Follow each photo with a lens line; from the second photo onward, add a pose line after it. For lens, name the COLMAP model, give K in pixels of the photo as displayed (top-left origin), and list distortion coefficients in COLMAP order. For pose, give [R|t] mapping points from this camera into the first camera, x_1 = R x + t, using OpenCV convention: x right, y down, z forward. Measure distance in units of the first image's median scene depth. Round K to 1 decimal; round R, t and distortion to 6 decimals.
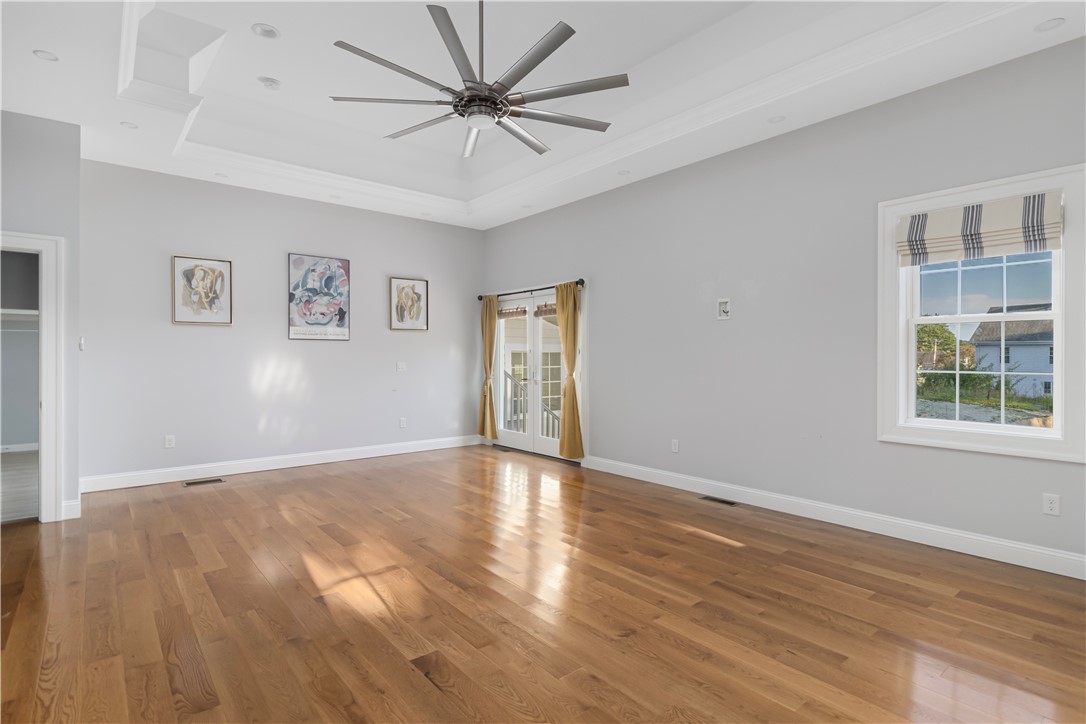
lens RADIAL K [[546.5, 0, 542.3], [0, 546.5, 357.6], [0, 0, 1]] dist [-0.001213, -0.000317]
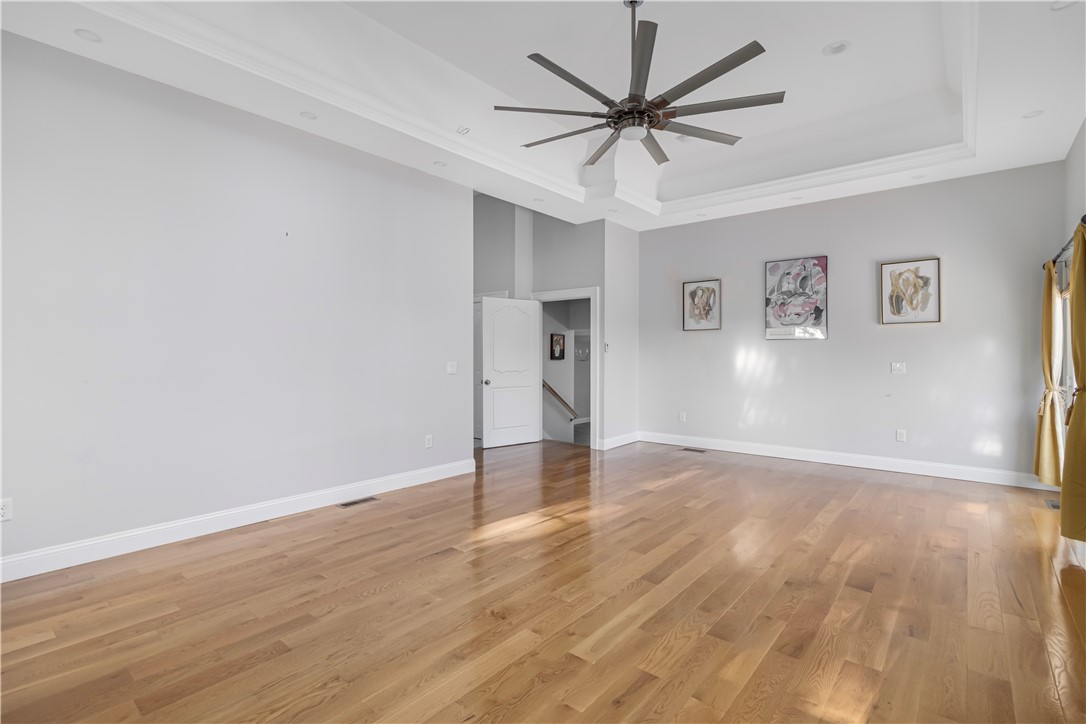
lens RADIAL K [[503.6, 0, 541.2], [0, 503.6, 355.6], [0, 0, 1]] dist [0.002888, -0.001216]
pose [[0.182816, 0.001614, -0.983146, 0.447321], [-0.003664, 0.999993, 0.000960, -0.000972], [0.983140, 0.003427, 0.182821, 0.355494]]
